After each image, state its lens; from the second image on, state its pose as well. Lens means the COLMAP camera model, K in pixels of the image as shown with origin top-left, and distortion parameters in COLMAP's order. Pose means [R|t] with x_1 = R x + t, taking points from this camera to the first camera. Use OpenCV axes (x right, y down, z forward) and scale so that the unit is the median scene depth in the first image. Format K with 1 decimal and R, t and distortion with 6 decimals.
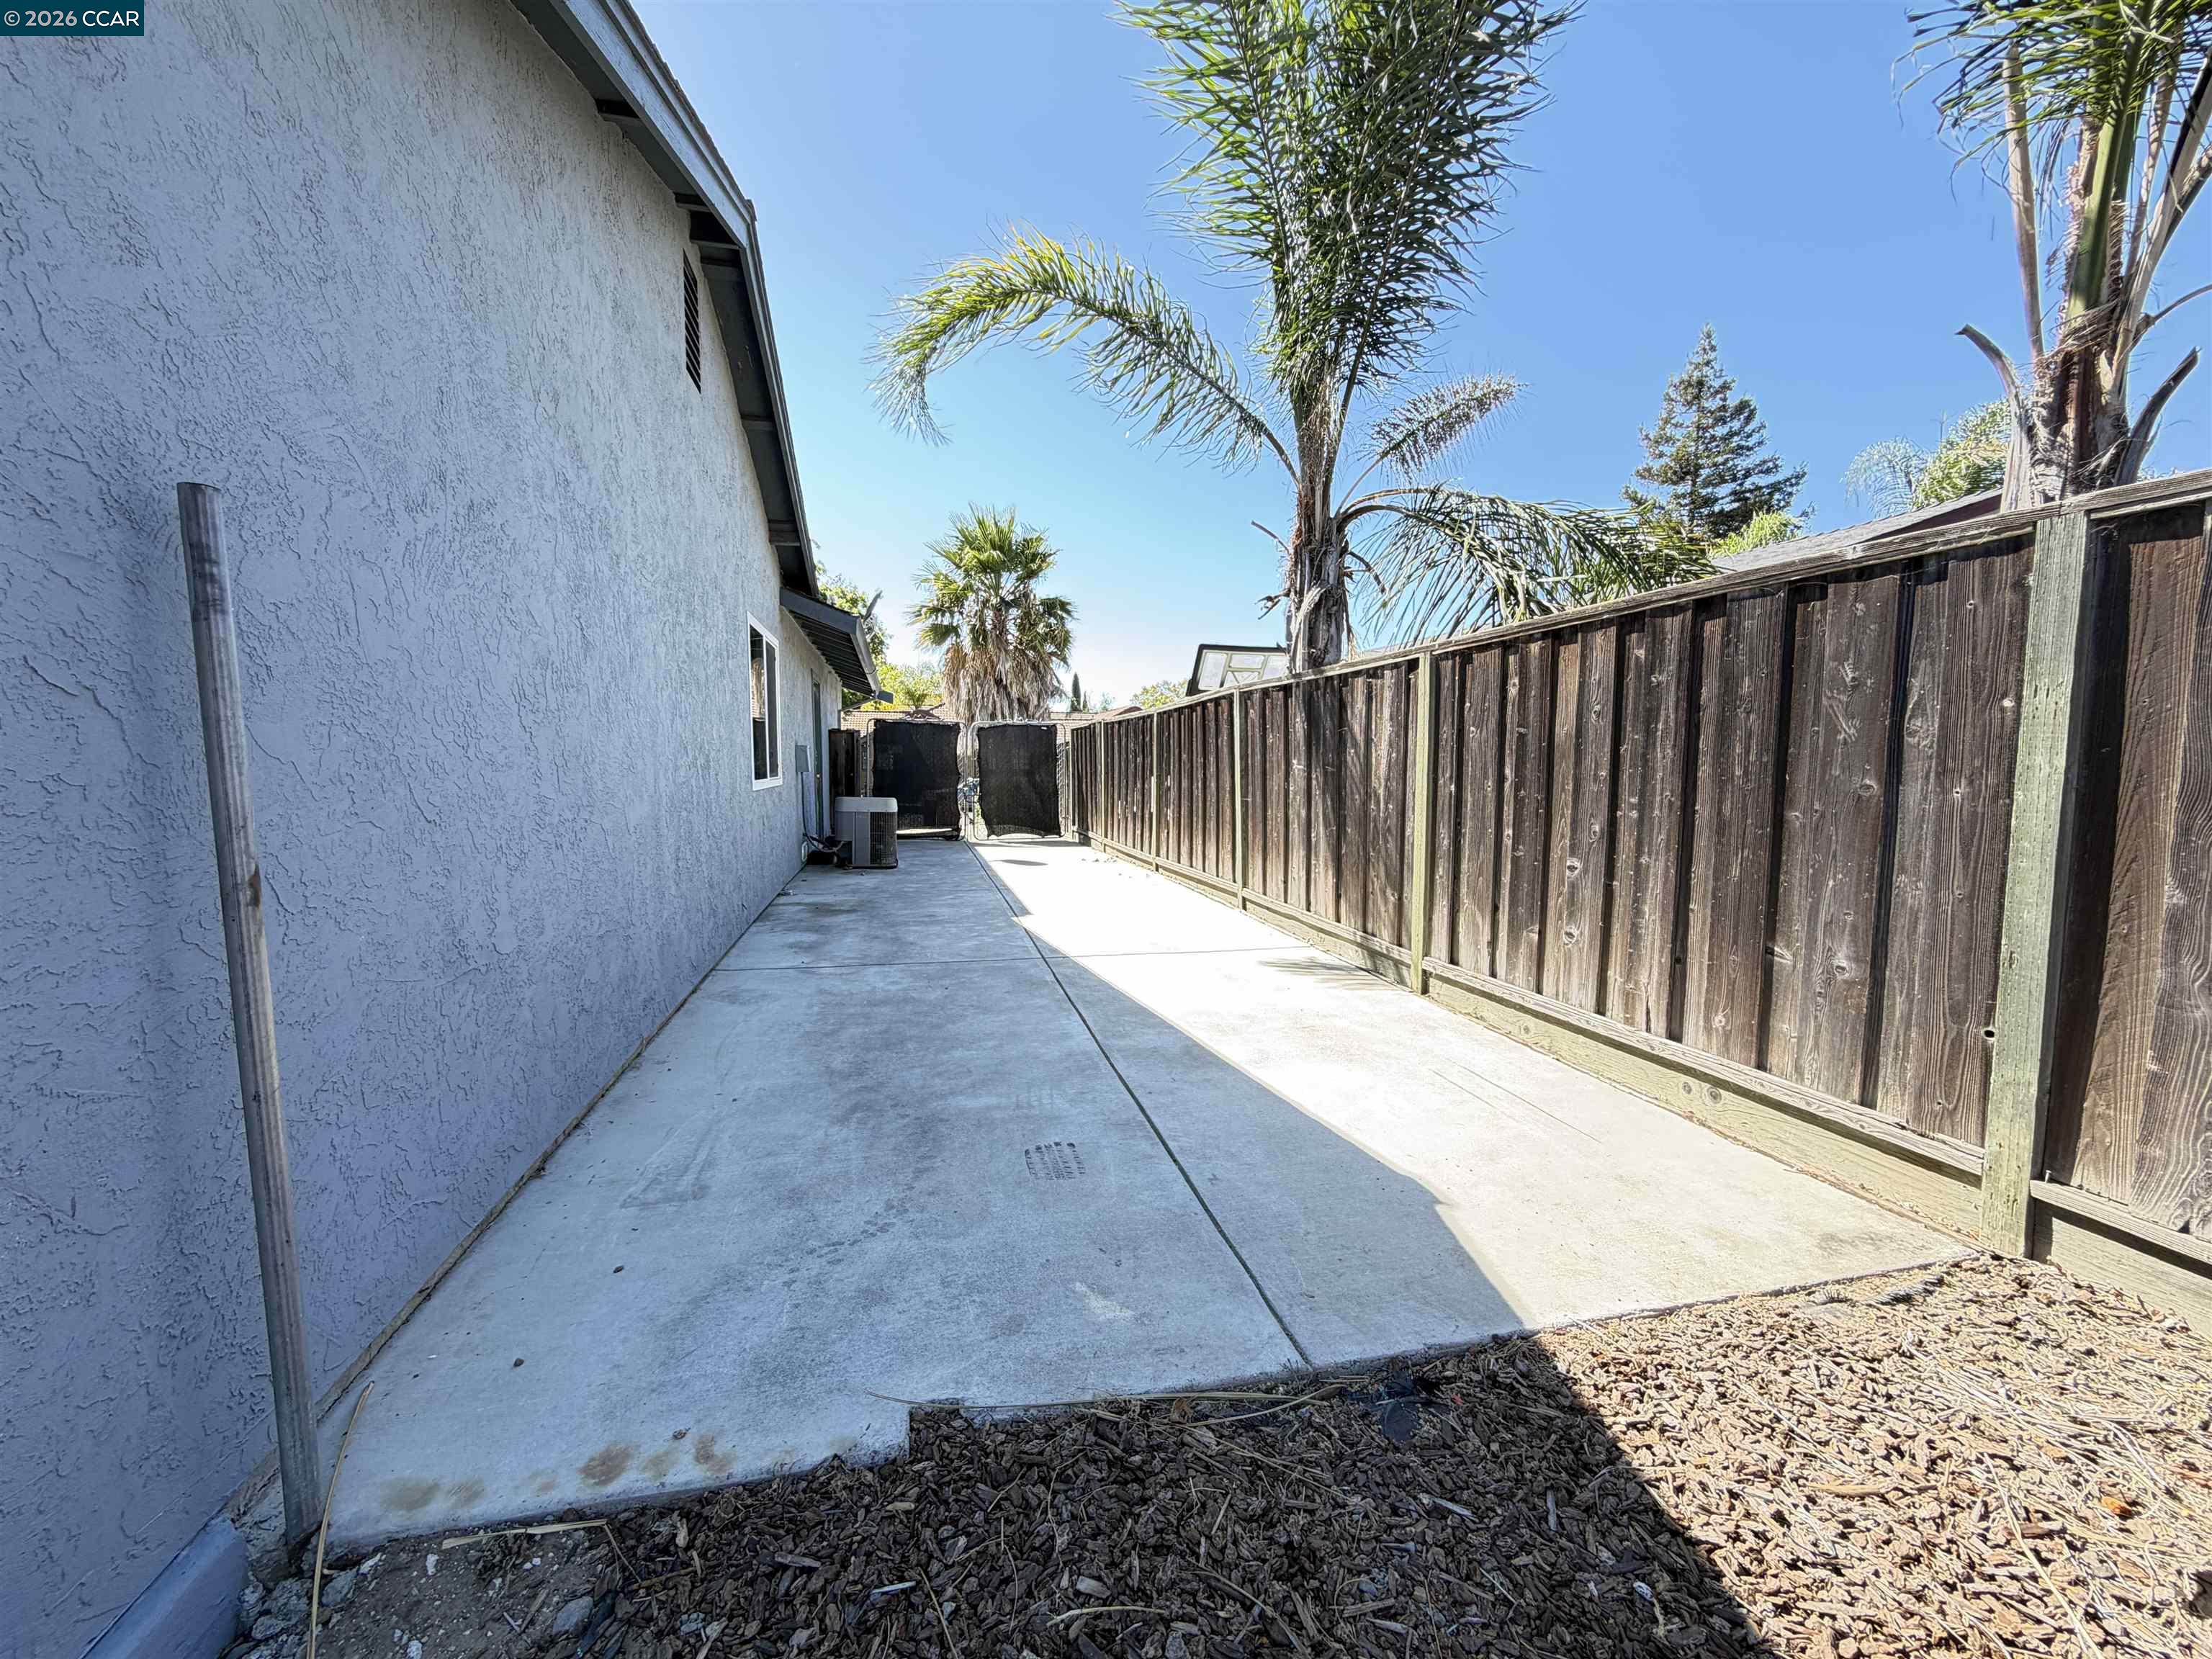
lens RADIAL K [[884.0, 0, 1102.2], [0, 884.0, 829.7], [0, 0, 1]] dist [0.000887, 0.000250]
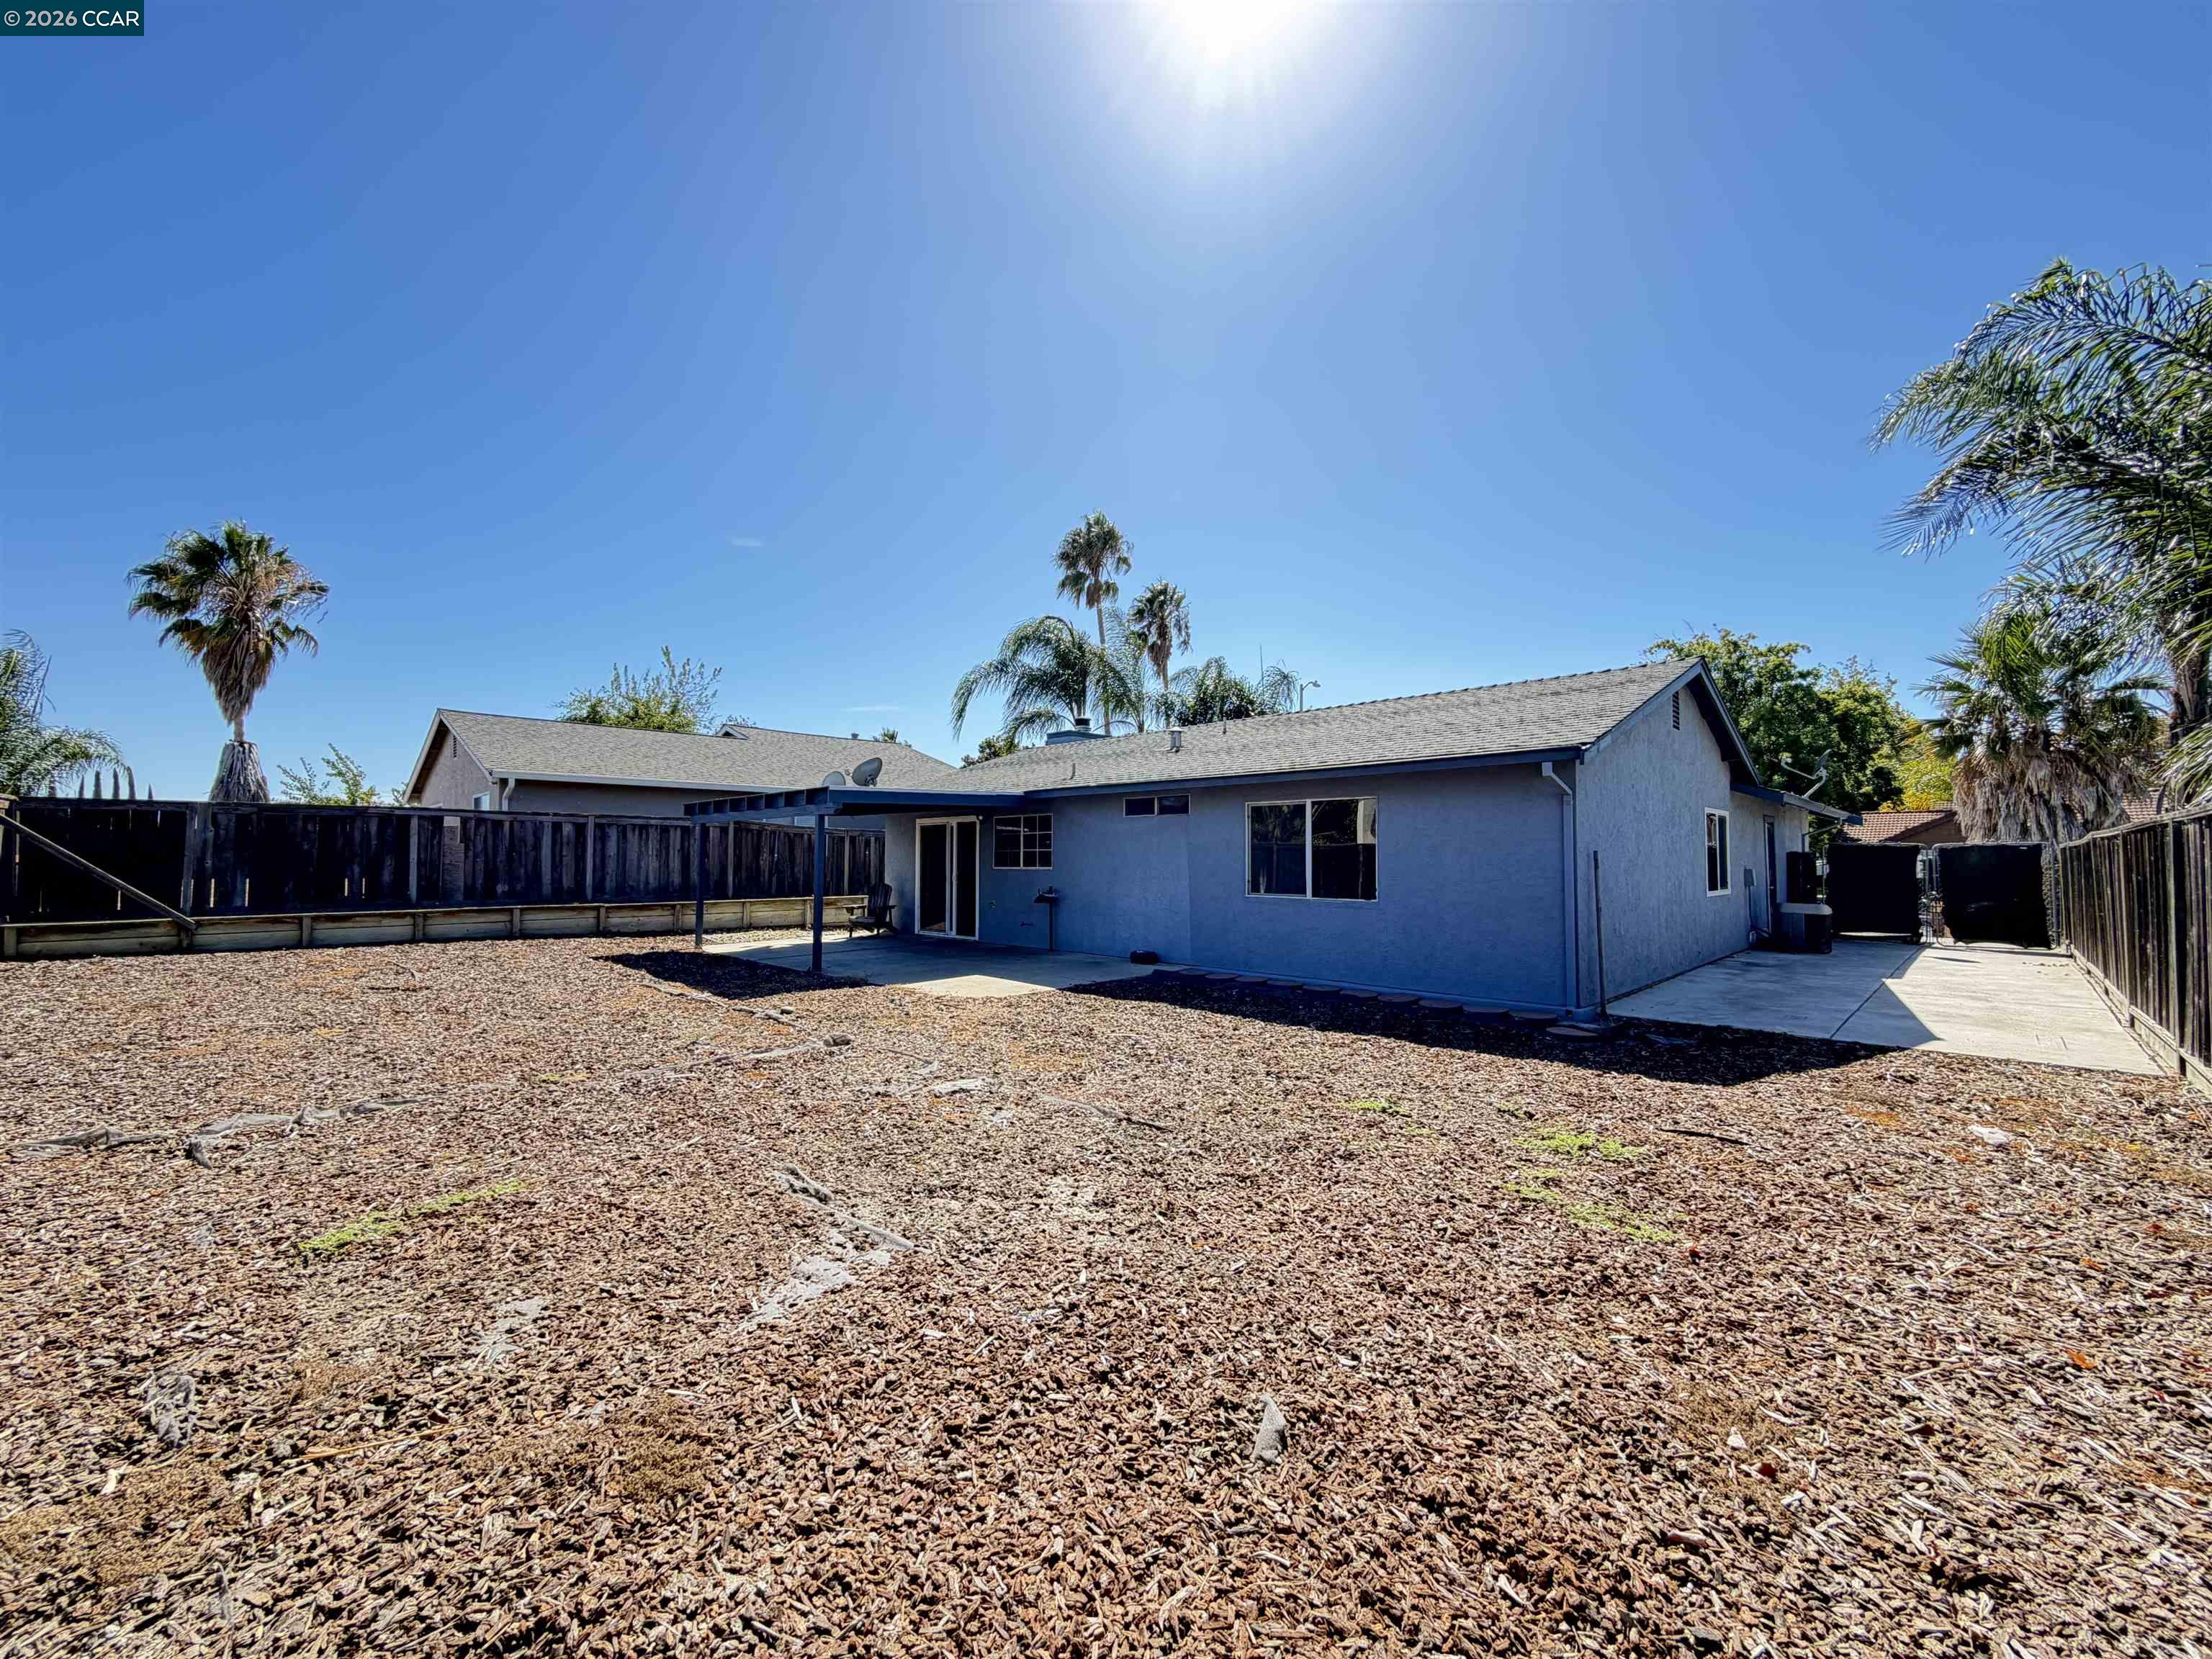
lens RADIAL K [[884.0, 0, 1102.2], [0, 884.0, 829.7], [0, 0, 1]] dist [0.000887, 0.000250]
pose [[0.533930, -0.033642, -0.844859, 0.148561], [-0.067608, 0.994310, -0.082319, 0.015973], [0.842822, 0.101072, 0.528617, -0.309734]]
